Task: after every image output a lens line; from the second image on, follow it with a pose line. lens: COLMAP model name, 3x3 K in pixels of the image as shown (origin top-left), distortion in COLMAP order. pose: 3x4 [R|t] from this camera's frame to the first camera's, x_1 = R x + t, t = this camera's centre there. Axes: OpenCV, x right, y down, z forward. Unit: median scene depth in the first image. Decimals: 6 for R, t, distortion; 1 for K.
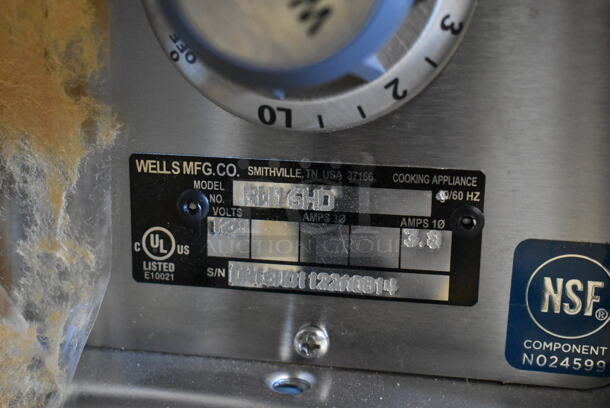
lens RADIAL K [[872.2, 0, 304.9], [0, 872.2, 203.6], [0, 0, 1]] dist [-0.022684, 0.000000]
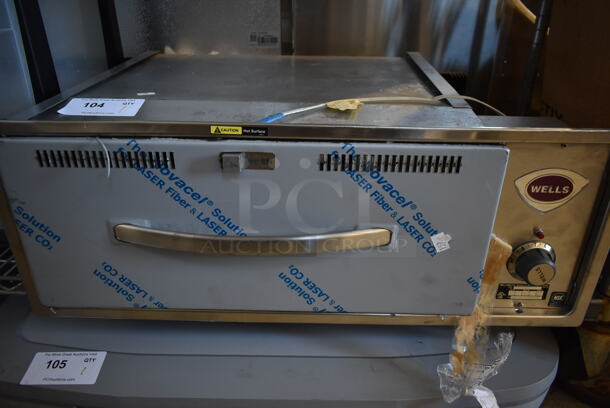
lens RADIAL K [[463.2, 0, 307.1], [0, 463.2, 206.2], [0, 0, 1]] dist [-0.025971, 0.015669]
pose [[0.991210, -0.072881, 0.110411, -2.121058], [0.045331, 0.971157, 0.234092, -1.615410], [-0.124287, -0.227029, 0.965925, -2.267739]]
